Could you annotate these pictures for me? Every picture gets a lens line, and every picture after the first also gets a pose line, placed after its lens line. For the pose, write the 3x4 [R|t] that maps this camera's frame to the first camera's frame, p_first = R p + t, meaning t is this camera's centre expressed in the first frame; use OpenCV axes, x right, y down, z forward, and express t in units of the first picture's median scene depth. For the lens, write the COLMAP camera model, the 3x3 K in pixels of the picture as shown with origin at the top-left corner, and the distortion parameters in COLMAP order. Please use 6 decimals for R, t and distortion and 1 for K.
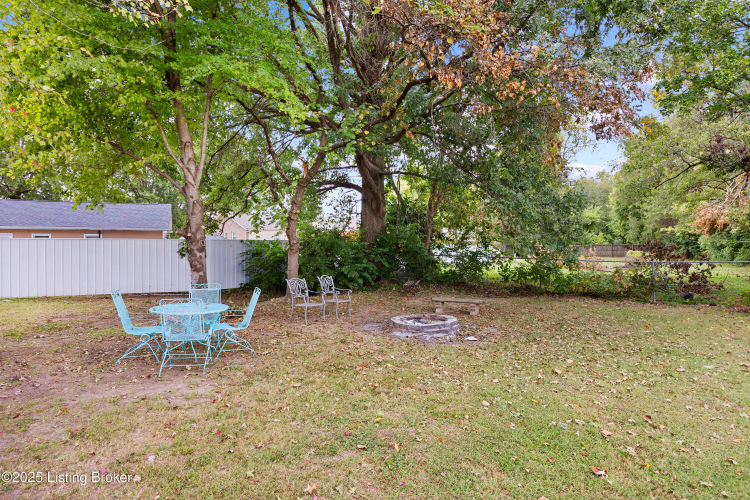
lens RADIAL K [[471.1, 0, 375.0], [0, 471.1, 250.0], [0, 0, 1]] dist [-0.034676, -0.001450]
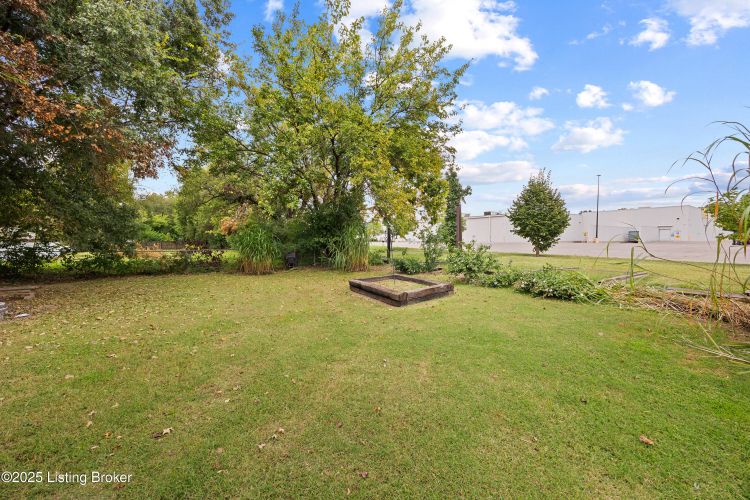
lens RADIAL K [[287.5, 0, 375.0], [0, 287.5, 250.0], [0, 0, 1]] dist [0.000470, -0.000142]
pose [[0.478974, -0.032117, 0.877241, -0.007528], [0.014814, 0.999484, 0.028504, 0.001904], [-0.877704, -0.000657, 0.479203, -0.104530]]
